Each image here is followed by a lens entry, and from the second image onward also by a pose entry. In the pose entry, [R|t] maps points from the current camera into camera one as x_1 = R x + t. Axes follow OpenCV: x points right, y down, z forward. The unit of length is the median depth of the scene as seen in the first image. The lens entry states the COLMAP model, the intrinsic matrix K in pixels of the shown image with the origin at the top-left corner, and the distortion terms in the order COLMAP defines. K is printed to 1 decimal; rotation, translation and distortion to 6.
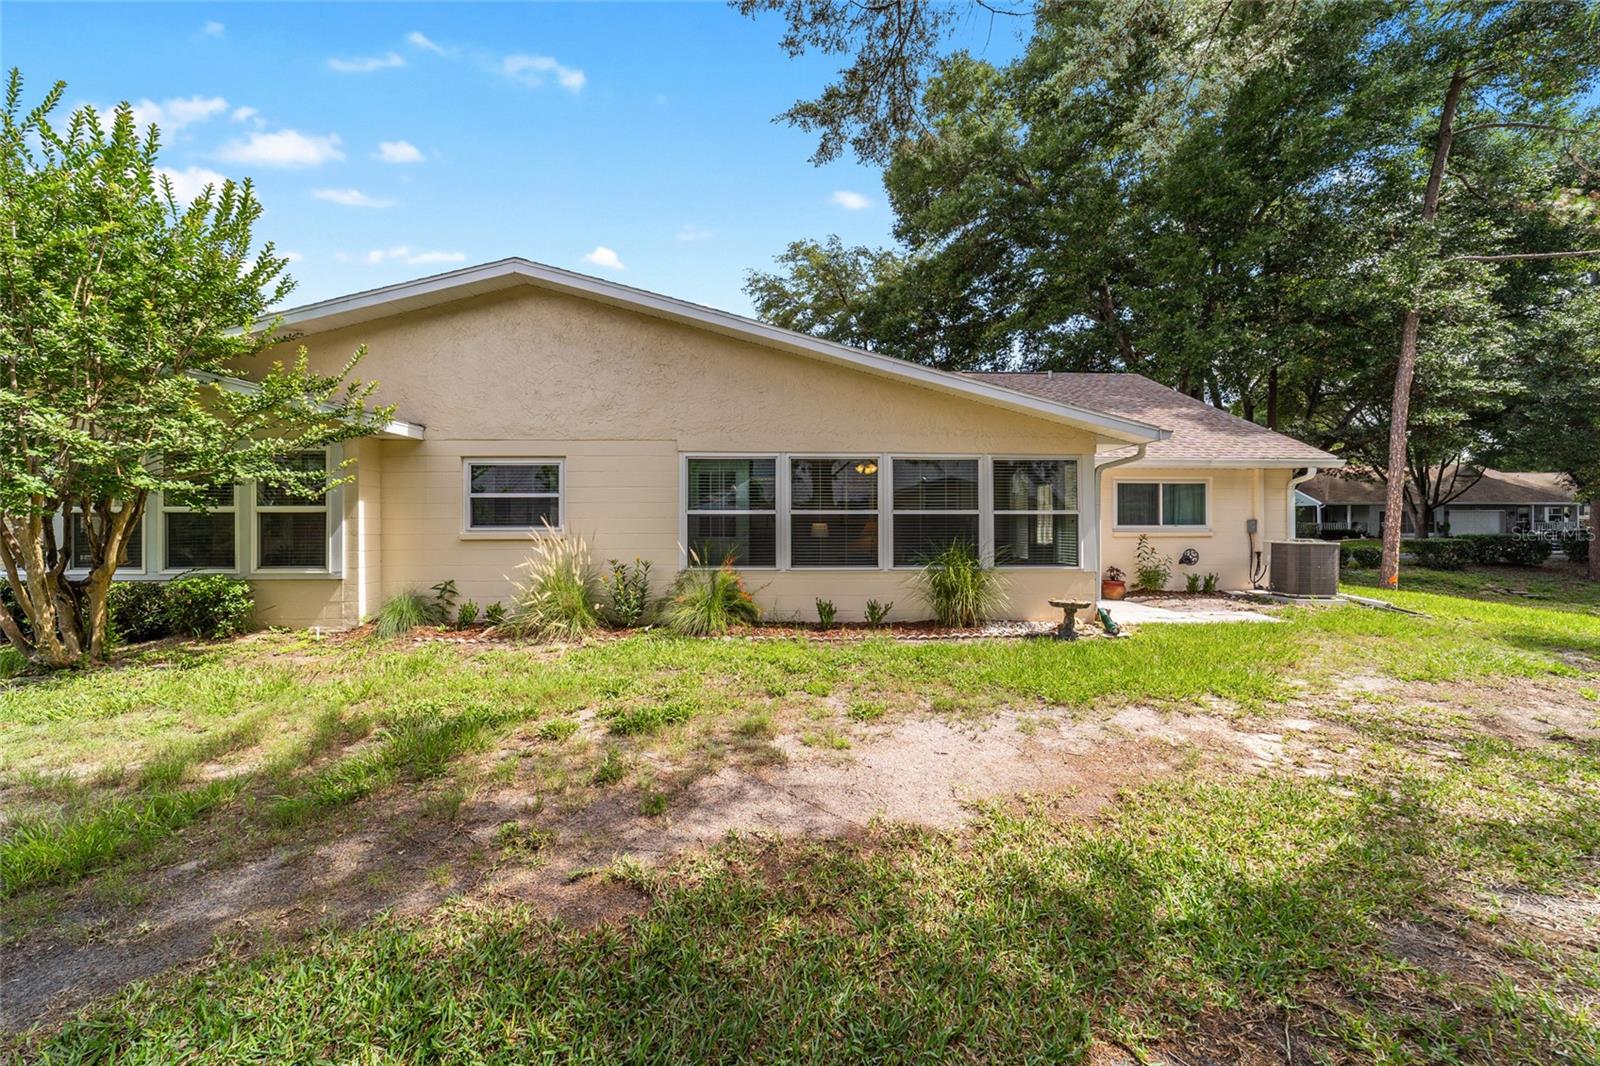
lens RADIAL K [[611.6, 0, 798.2], [0, 611.6, 531.7], [0, 0, 1]] dist [-0.002267, 0.002120]
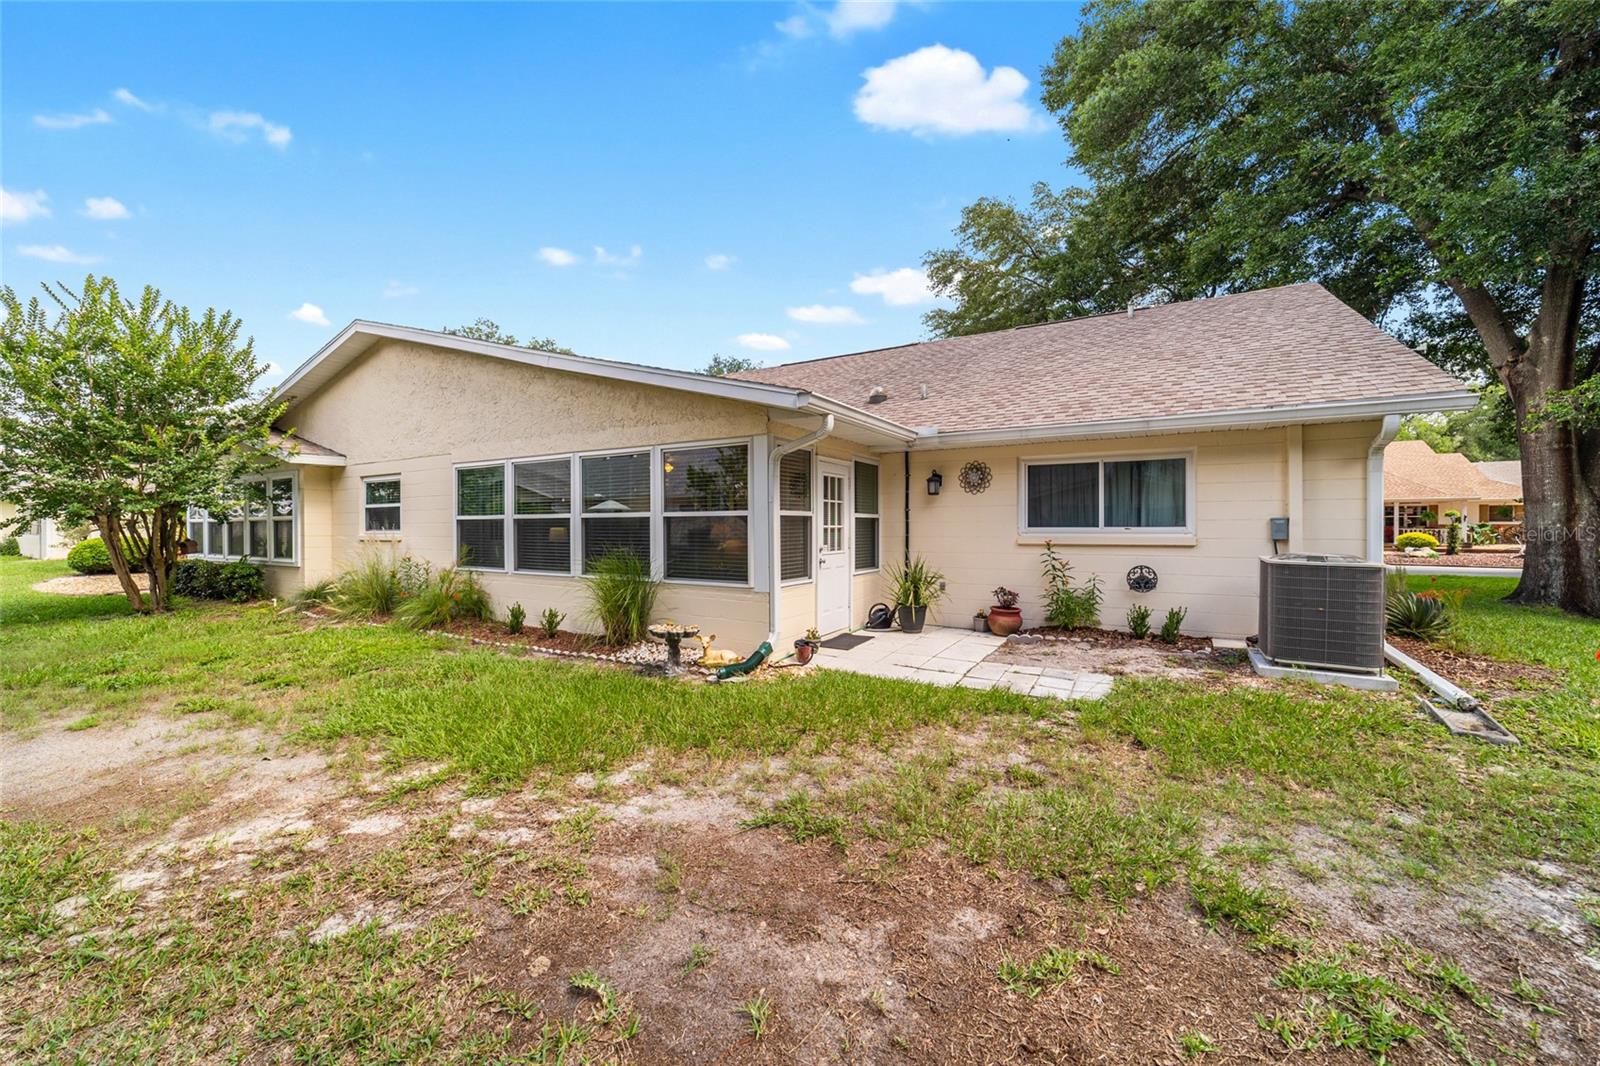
lens RADIAL K [[611.6, 0, 785.5], [0, 611.6, 527.3], [0, 0, 1]] dist [-0.002267, 0.002120]
pose [[0.832966, 0.000059, -0.553325, 0.934955], [-0.001117, 0.999998, -0.001575, -0.013088], [0.553324, 0.001929, 0.832964, 0.399533]]
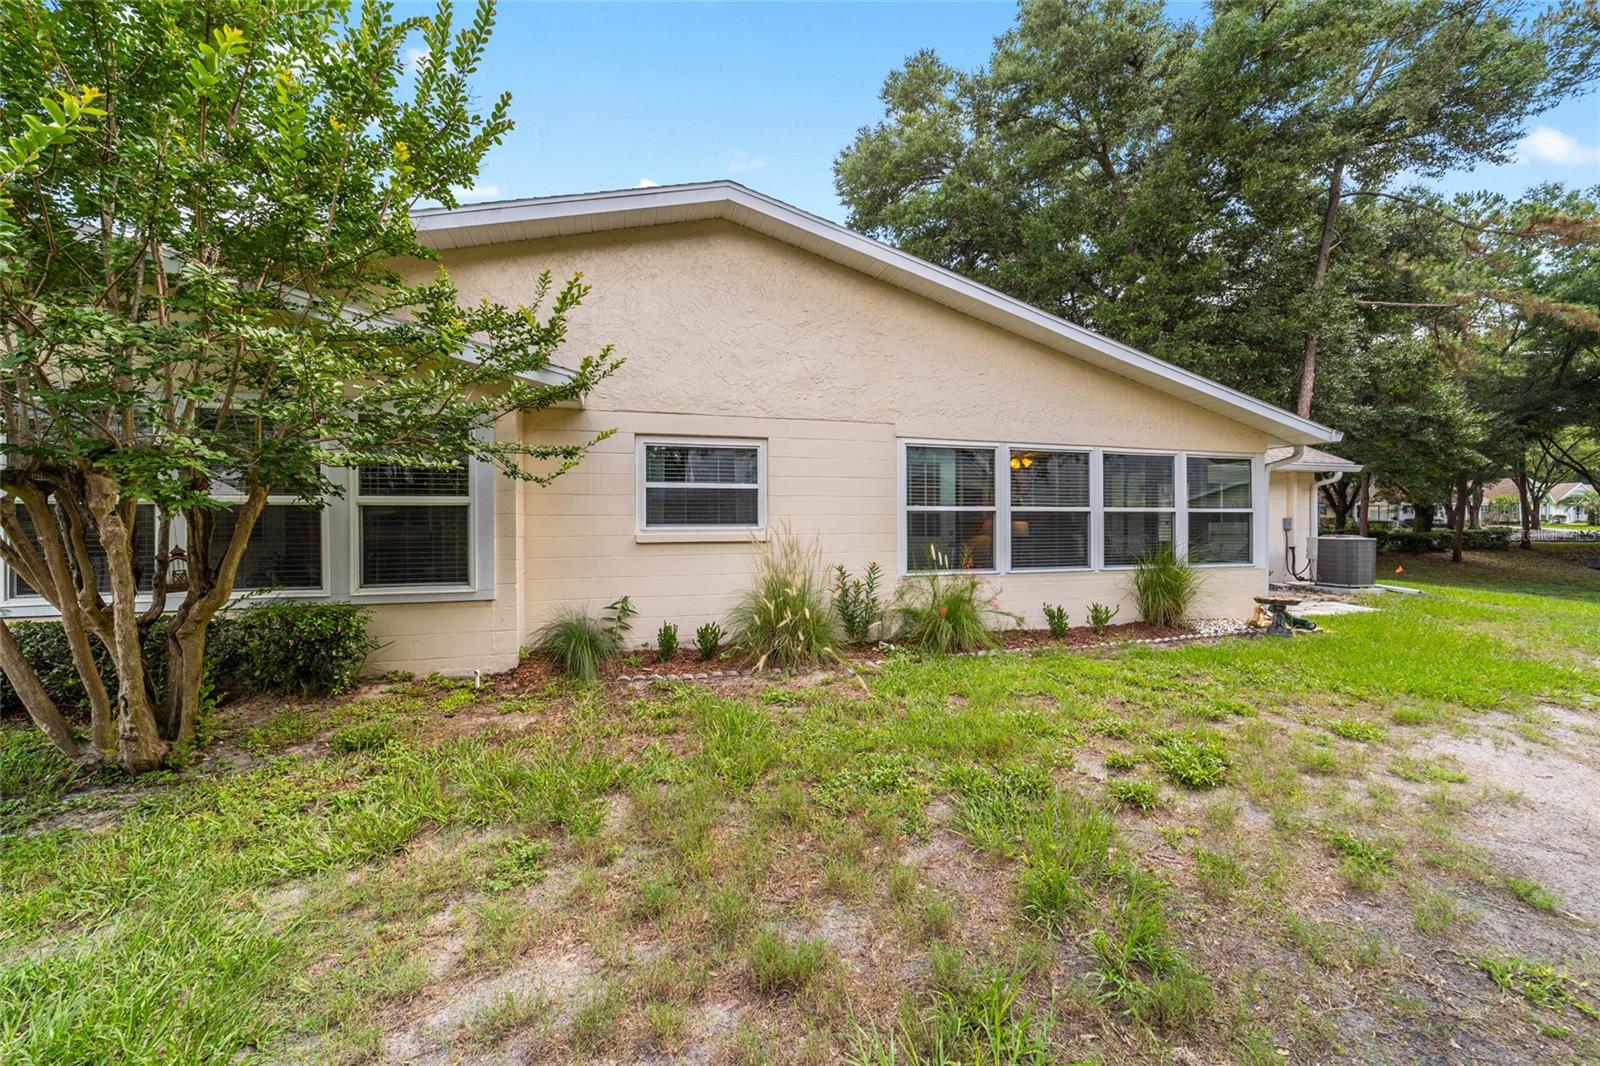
lens RADIAL K [[611.6, 0, 801.3], [0, 611.6, 528.6], [0, 0, 1]] dist [-0.002267, 0.002120]
pose [[0.968190, -0.001996, 0.250208, -0.535718], [0.001259, 0.999994, 0.003105, -0.006083], [-0.250213, -0.002691, 0.968187, 0.206355]]
